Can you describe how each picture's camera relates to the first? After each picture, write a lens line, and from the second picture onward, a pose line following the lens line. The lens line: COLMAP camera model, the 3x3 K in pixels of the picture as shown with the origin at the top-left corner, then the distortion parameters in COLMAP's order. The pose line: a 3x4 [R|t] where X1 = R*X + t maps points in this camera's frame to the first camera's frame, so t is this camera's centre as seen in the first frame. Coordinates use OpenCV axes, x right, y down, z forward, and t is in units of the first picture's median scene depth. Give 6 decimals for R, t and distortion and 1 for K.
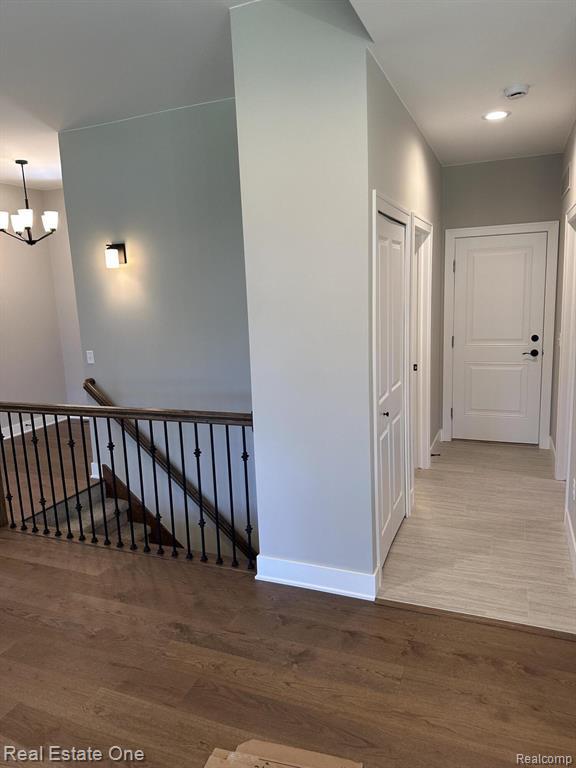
lens RADIAL K [[540.8, 0, 282.2], [0, 540.8, 381.8], [0, 0, 1]] dist [0.048607, -0.063316]
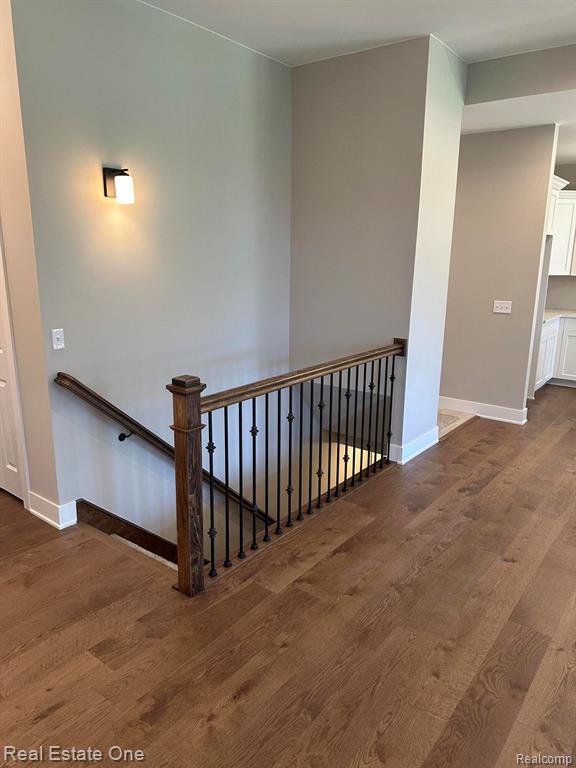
lens RADIAL K [[540.8, 0, 285.4], [0, 540.8, 388.4], [0, 0, 1]] dist [0.048607, -0.063316]
pose [[0.264570, -0.192864, 0.944884, -0.969505], [0.140577, 0.977045, 0.160067, -0.057893], [-0.954065, 0.090480, 0.285609, 0.622003]]
